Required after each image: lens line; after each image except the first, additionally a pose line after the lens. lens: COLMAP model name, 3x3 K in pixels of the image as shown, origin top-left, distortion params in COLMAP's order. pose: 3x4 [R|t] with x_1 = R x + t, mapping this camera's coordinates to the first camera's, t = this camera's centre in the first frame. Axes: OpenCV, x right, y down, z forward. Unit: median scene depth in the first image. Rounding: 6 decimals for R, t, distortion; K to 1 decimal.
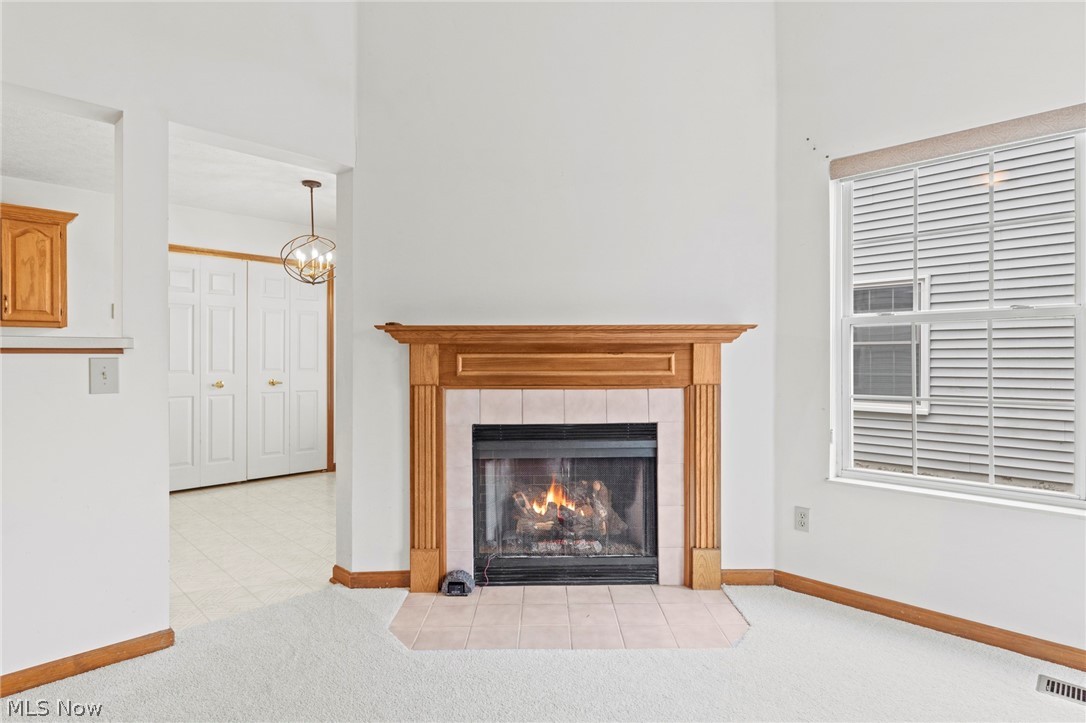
lens RADIAL K [[580.0, 0, 539.0], [0, 580.0, 360.1], [0, 0, 1]] dist [0.000988, -0.001045]
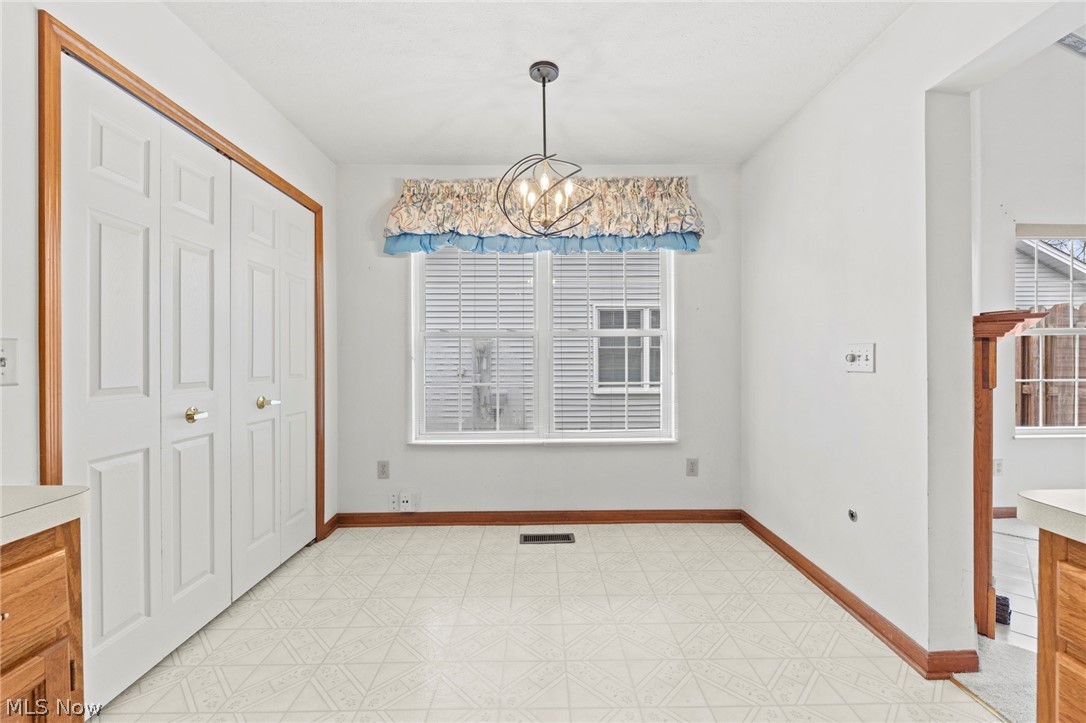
lens RADIAL K [[449.7, 0, 550.3], [0, 449.7, 357.2], [0, 0, 1]] dist [-0.003758, -0.000582]
pose [[0.699628, -0.000612, 0.714507, -1.086544], [0.003764, 0.999989, -0.002829, -0.001992], [-0.714497, 0.004669, 0.699623, 0.988726]]
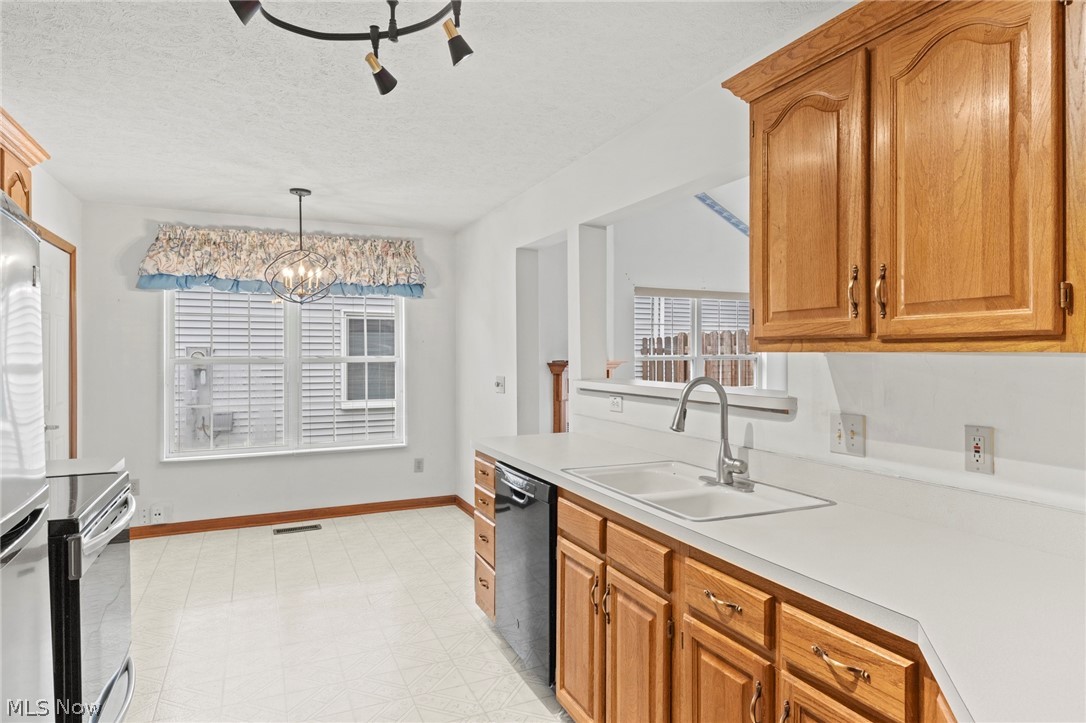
lens RADIAL K [[663.7, 0, 552.2], [0, 663.7, 351.8], [0, 0, 1]] dist [0.022315, -0.001412]
pose [[0.370629, -0.000021, 0.928781, -1.801149], [0.003663, 0.999992, -0.001439, -0.080831], [-0.928774, 0.003935, 0.370626, 0.380335]]
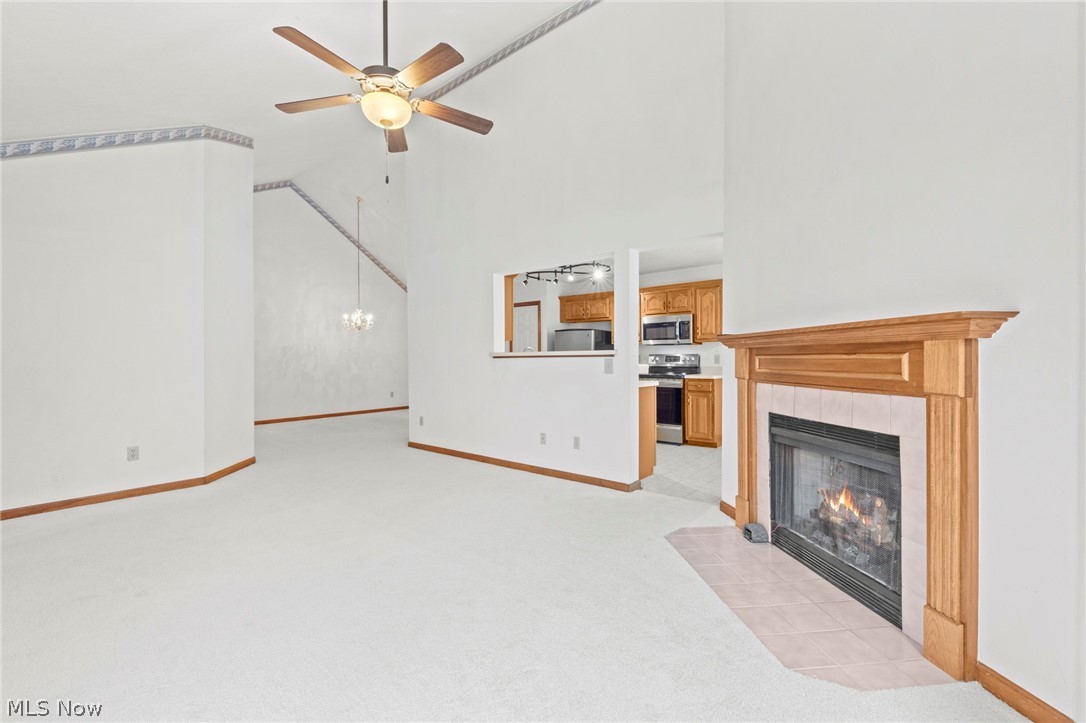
lens RADIAL K [[449.7, 0, 538.8], [0, 449.7, 360.7], [0, 0, 1]] dist [-0.003758, -0.000582]
pose [[0.089239, 0.006015, -0.995992, 0.801060], [0.001469, 0.999980, 0.006171, -0.005822], [0.996009, -0.002014, 0.089228, 0.424962]]
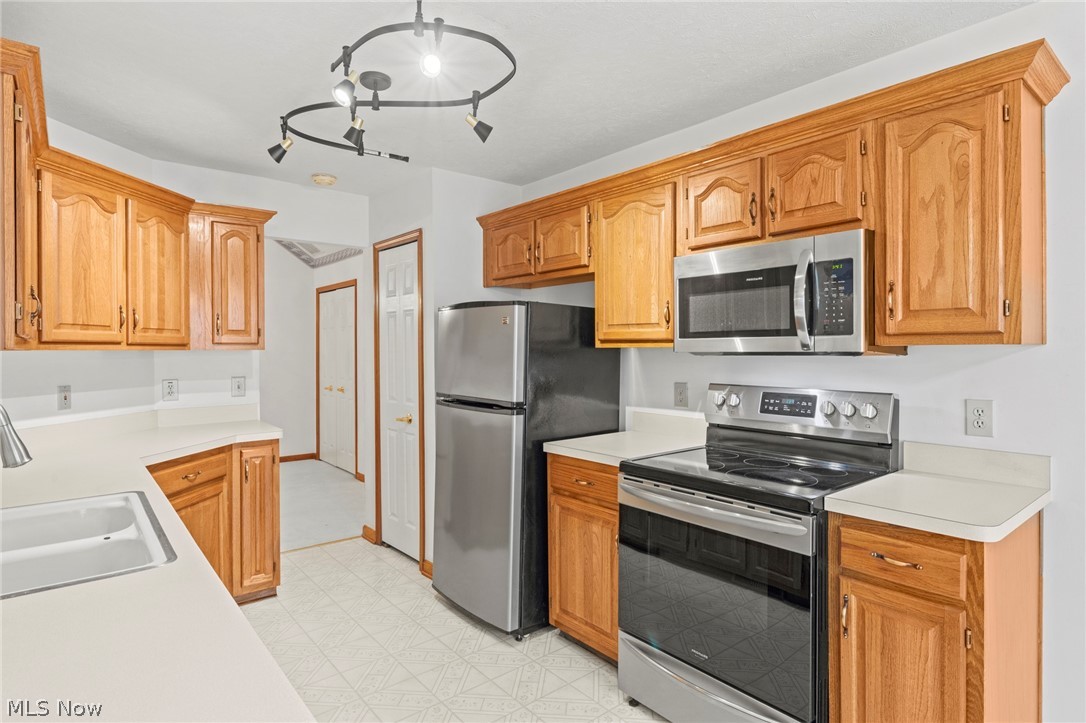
lens RADIAL K [[580.0, 0, 537.6], [0, 580.0, 353.2], [0, 0, 1]] dist [0.000988, -0.001045]
pose [[-0.107763, 0.009068, -0.994135, -0.568502], [0.000488, 0.999959, 0.009068, -0.079657], [0.994177, 0.000492, -0.107763, 1.044259]]
